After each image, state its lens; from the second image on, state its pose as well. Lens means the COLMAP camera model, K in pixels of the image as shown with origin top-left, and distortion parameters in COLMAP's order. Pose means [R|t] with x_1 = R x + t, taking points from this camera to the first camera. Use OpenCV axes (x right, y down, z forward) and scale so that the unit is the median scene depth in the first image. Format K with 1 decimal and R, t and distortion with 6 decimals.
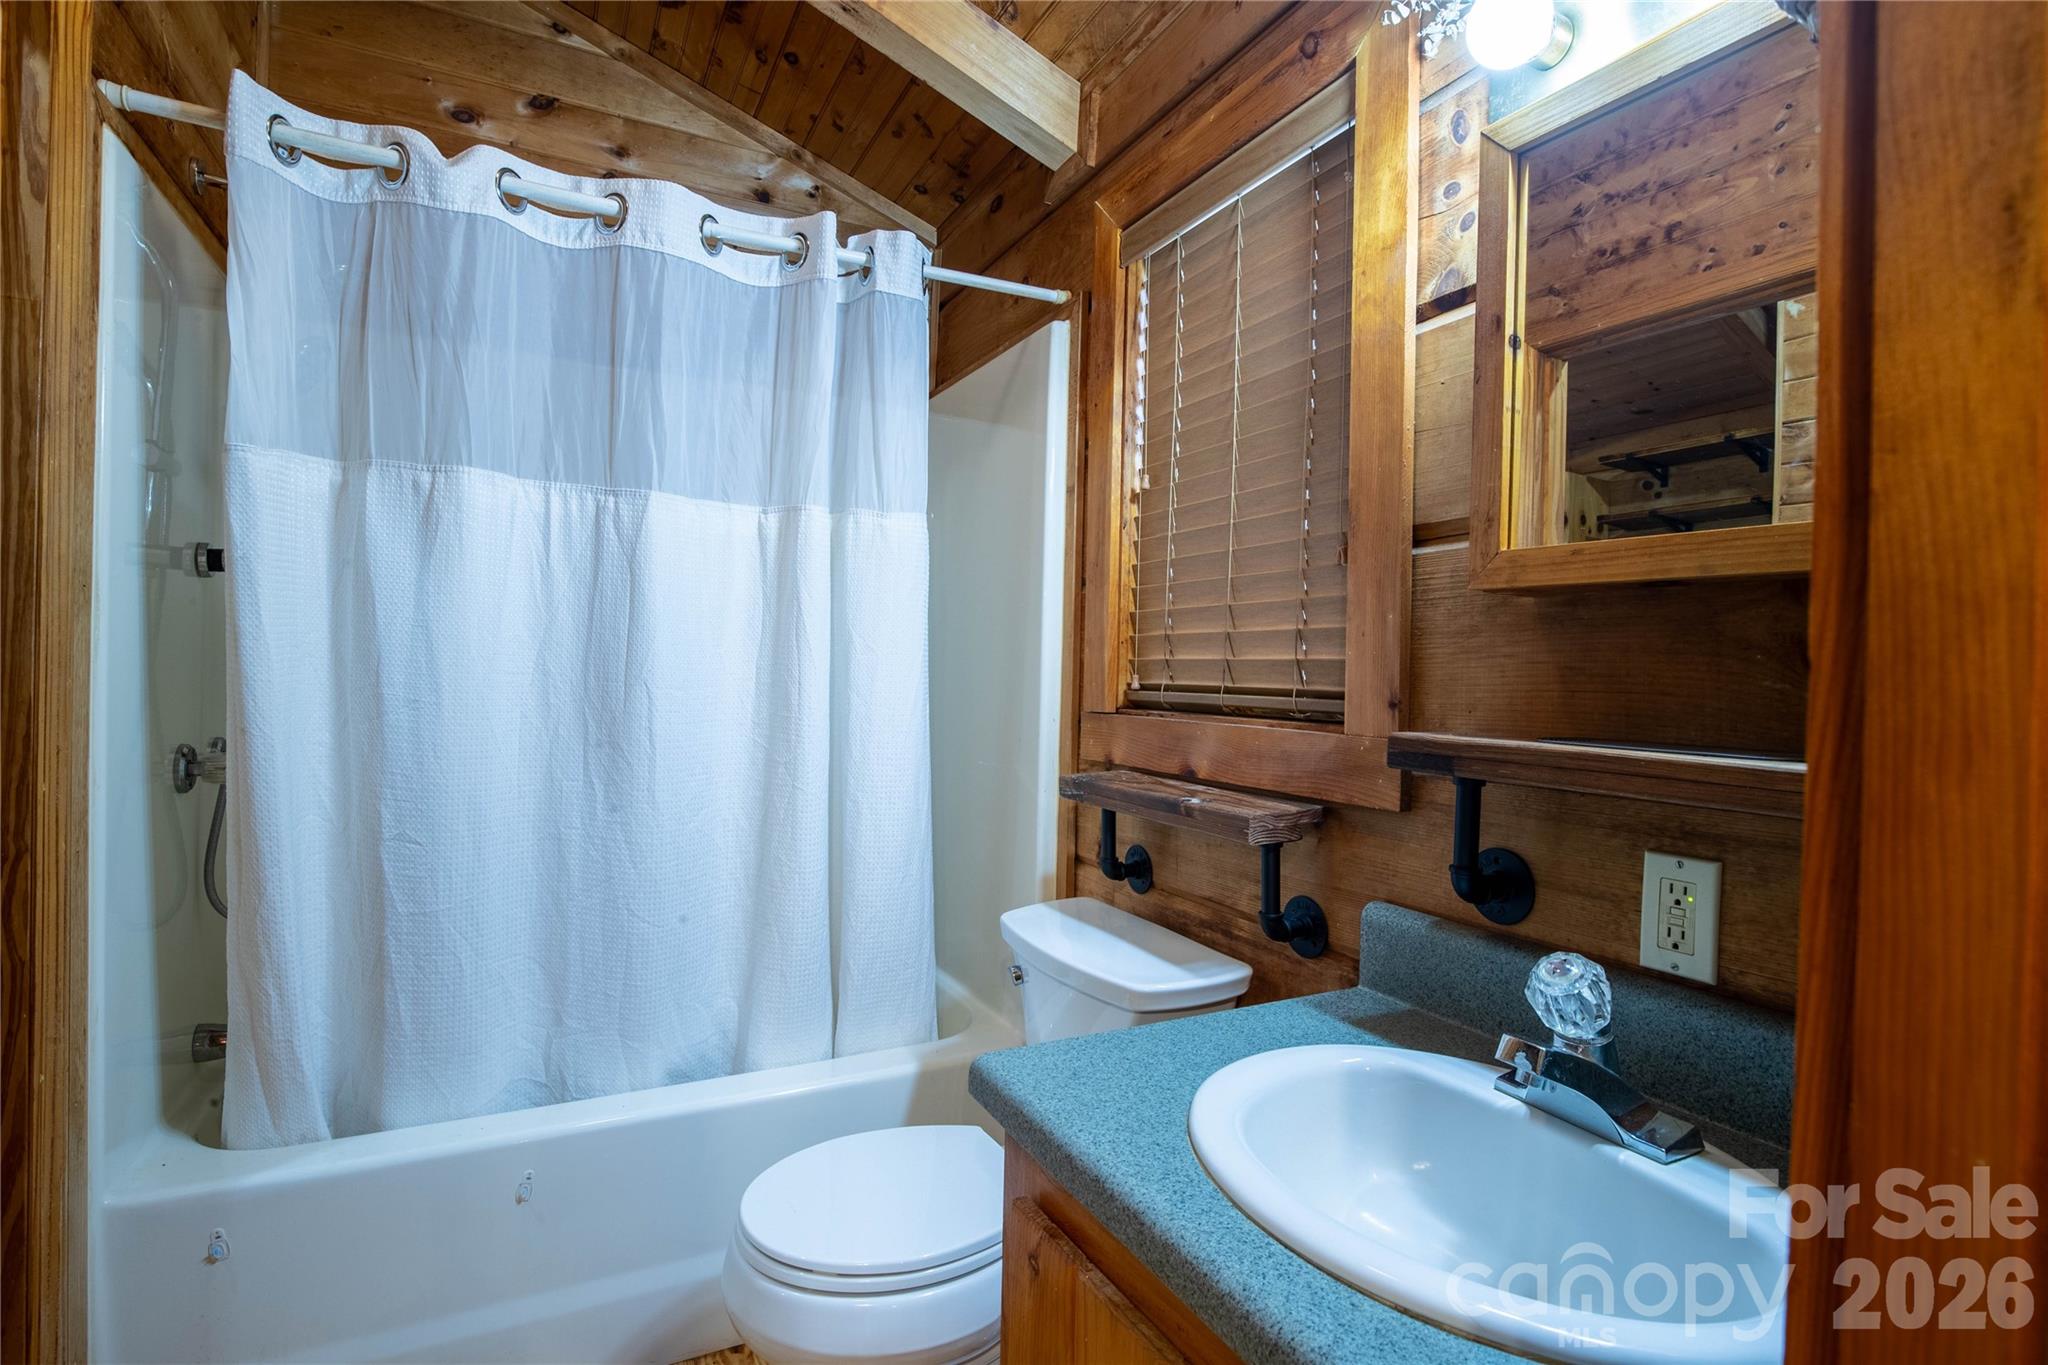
lens RADIAL K [[975.7, 0, 1030.4], [0, 975.7, 683.5], [0, 0, 1]] dist [-0.034747, 0.006919]
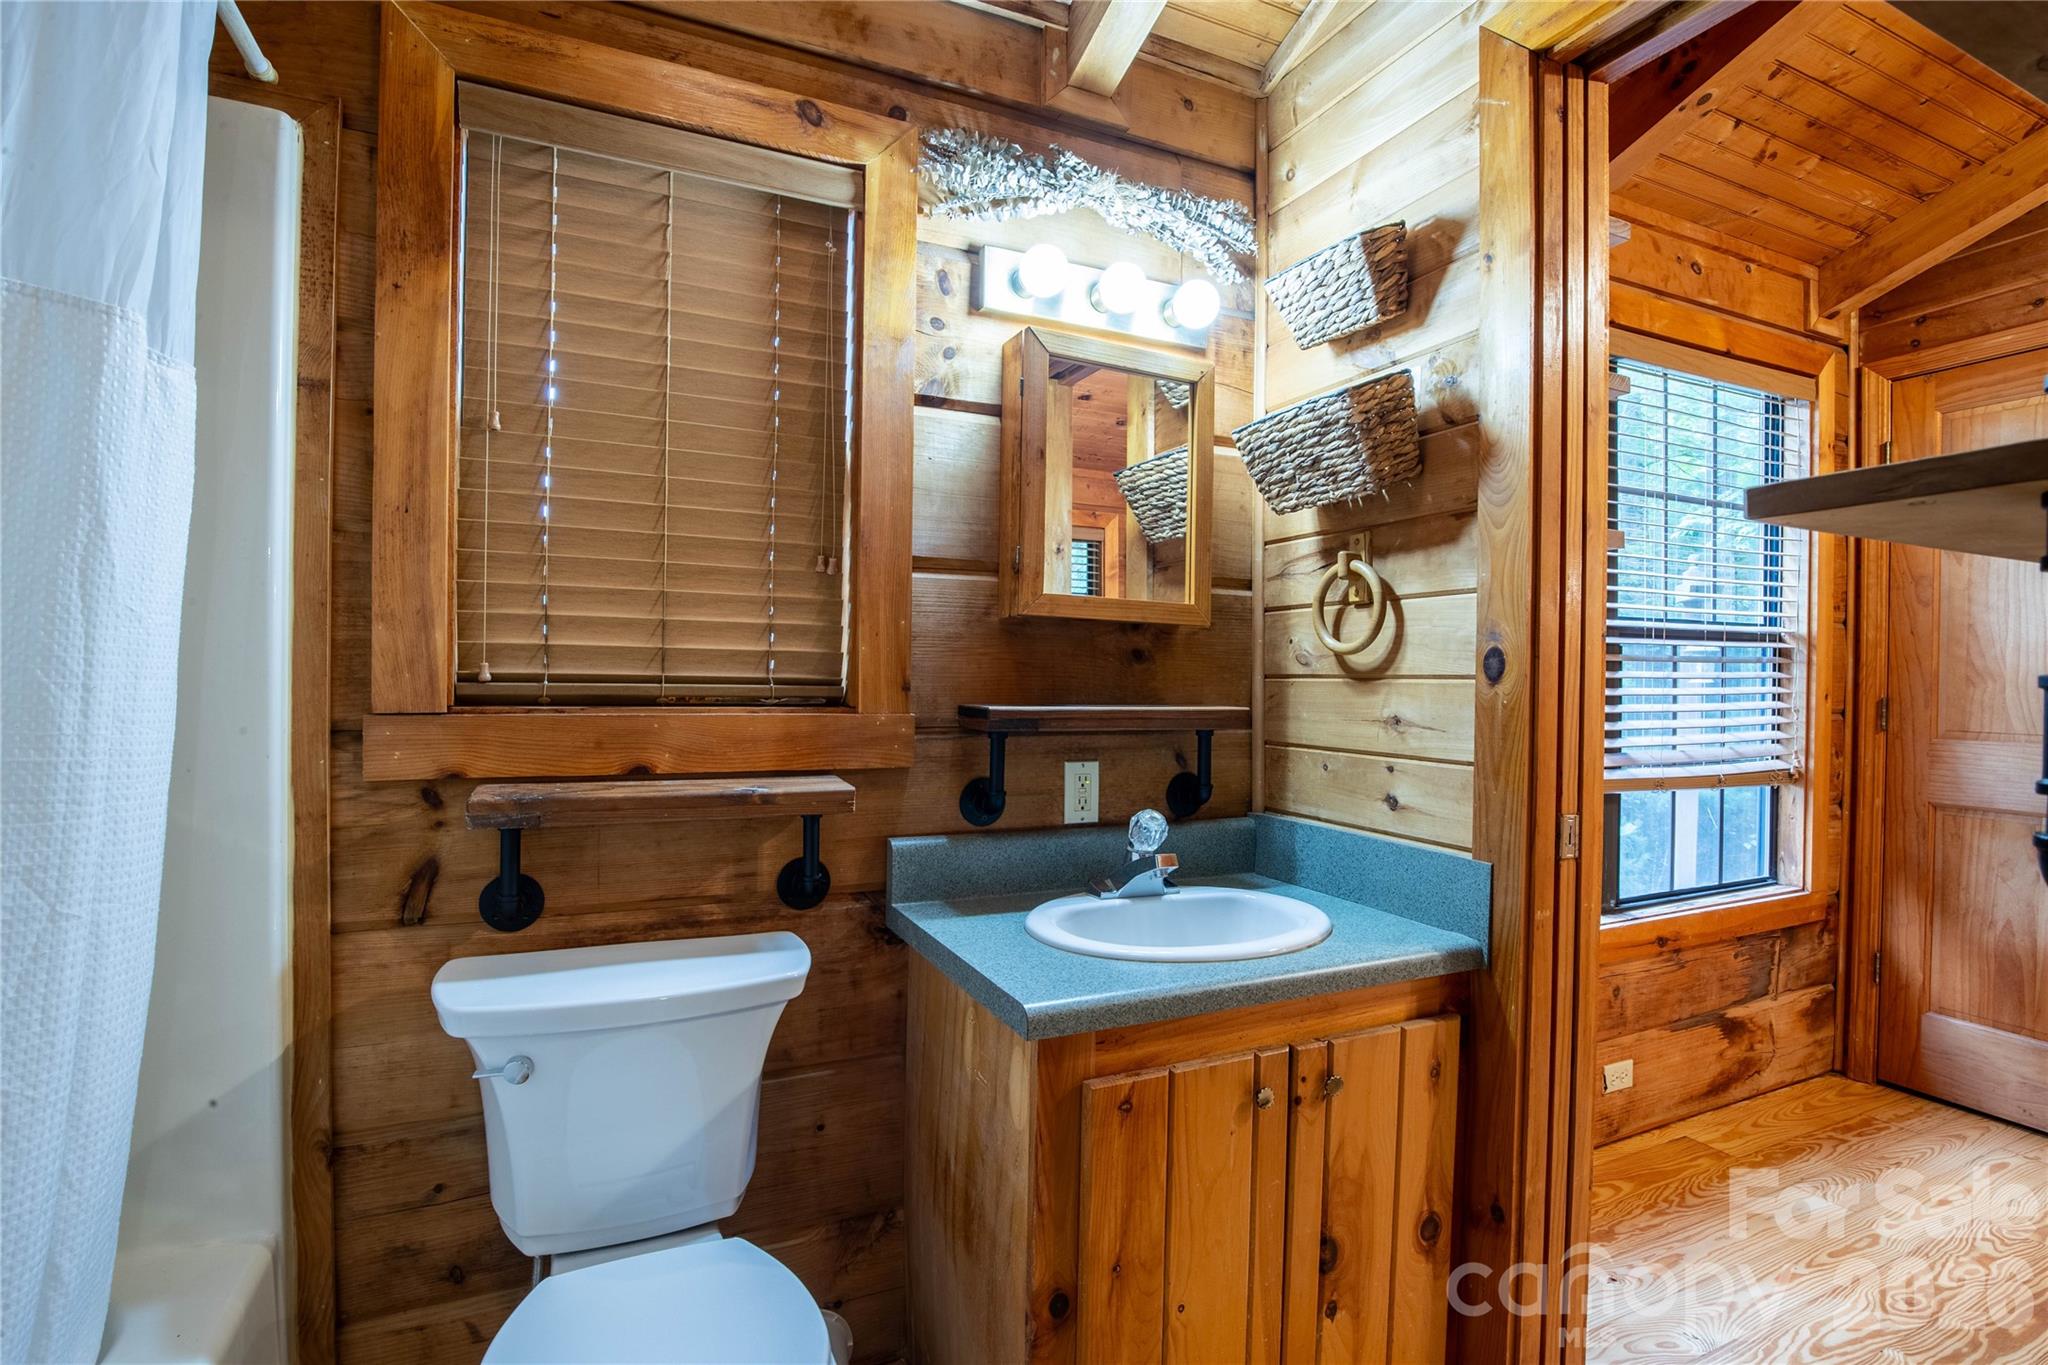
lens RADIAL K [[975.7, 0, 1030.4], [0, 975.7, 683.5], [0, 0, 1]] dist [-0.034747, 0.006919]
pose [[0.042212, -0.031545, 0.998611, -0.941600], [-0.006939, 0.999468, 0.031865, -0.027879], [-0.999085, -0.008275, 0.041971, 0.753511]]
